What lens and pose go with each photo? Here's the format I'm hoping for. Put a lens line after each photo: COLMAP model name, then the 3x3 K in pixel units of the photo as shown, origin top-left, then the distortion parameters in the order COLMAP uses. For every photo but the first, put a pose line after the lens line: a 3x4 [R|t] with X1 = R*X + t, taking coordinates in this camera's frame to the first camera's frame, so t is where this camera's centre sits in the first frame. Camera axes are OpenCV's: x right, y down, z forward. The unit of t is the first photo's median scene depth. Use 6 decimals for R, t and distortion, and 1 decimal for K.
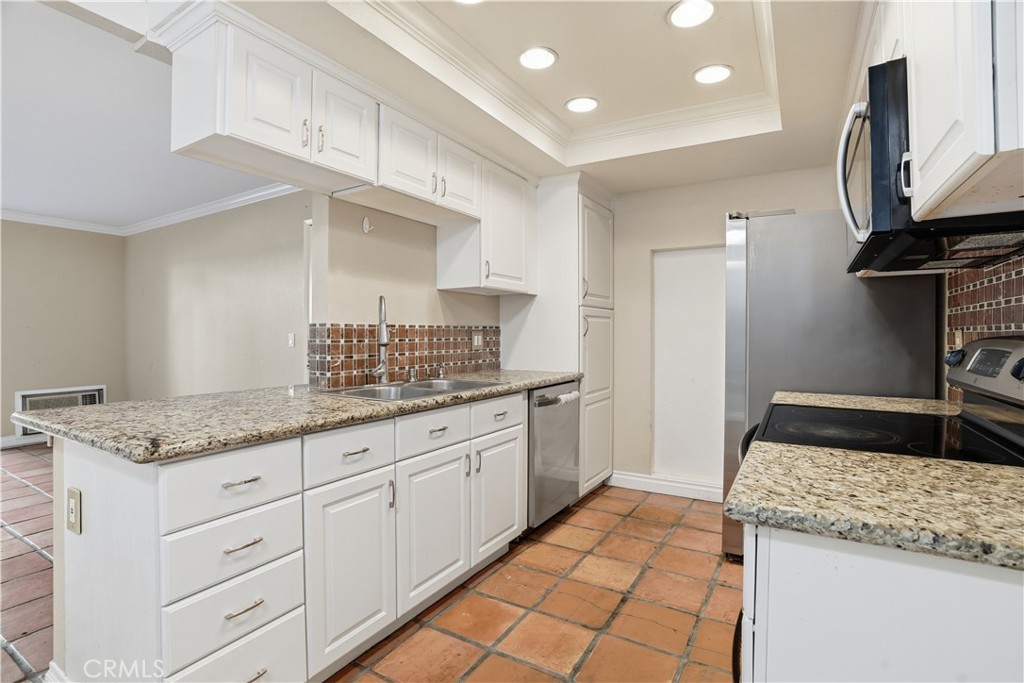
lens RADIAL K [[491.6, 0, 518.1], [0, 491.6, 332.8], [0, 0, 1]] dist [-0.063054, 0.022648]
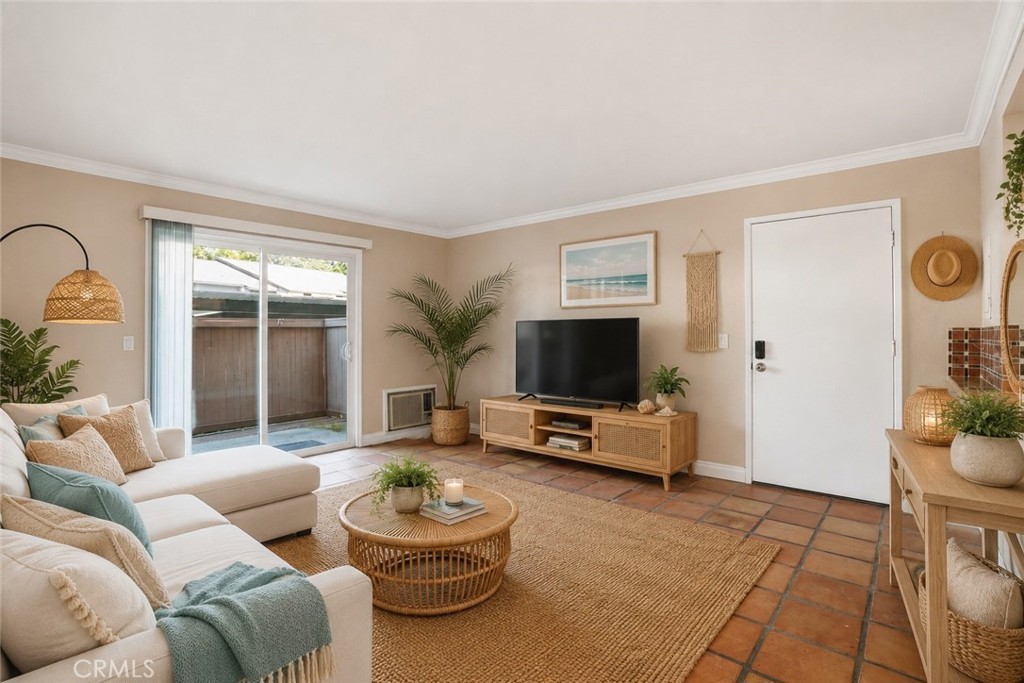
lens RADIAL K [[491.6, 0, 513.8], [0, 491.6, 319.2], [0, 0, 1]] dist [-0.063054, 0.022648]
pose [[0.987667, -0.003984, -0.156521, -1.233367], [-0.000550, 0.999582, -0.028916, -0.001835], [0.156571, 0.028645, 0.987251, -0.047026]]
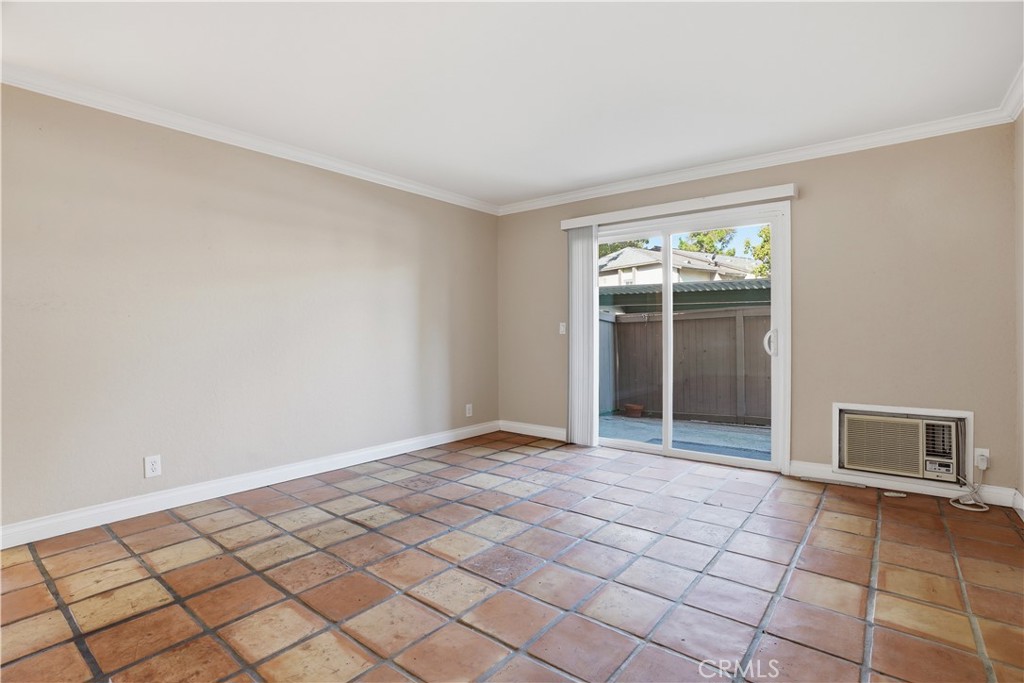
lens RADIAL K [[491.6, 0, 511.4], [0, 491.6, 332.7], [0, 0, 1]] dist [-0.063054, 0.022648]
pose [[-0.117788, 0.007377, -0.993011, -0.621431], [0.005189, 0.999963, 0.006814, 0.030461], [0.993025, -0.004350, -0.117822, 1.310488]]
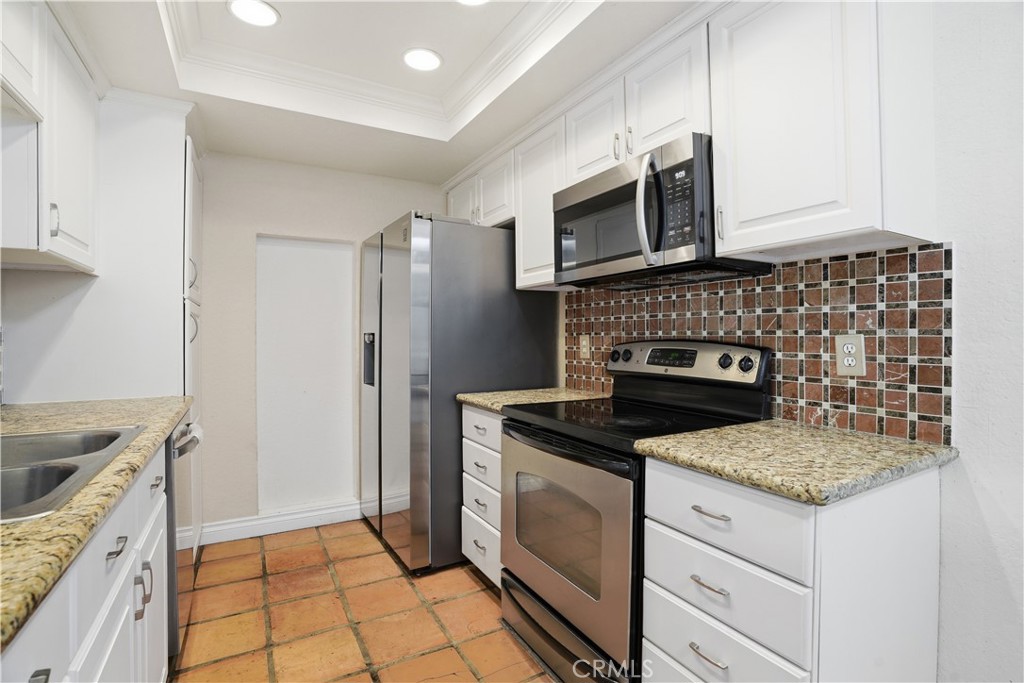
lens RADIAL K [[491.6, 0, 521.3], [0, 491.6, 332.6], [0, 0, 1]] dist [-0.063054, 0.022648]
pose [[0.487646, 0.003461, 0.873034, -0.311772], [0.001621, 0.999987, -0.004869, -0.003901], [-0.873040, 0.003790, 0.487634, 0.364859]]
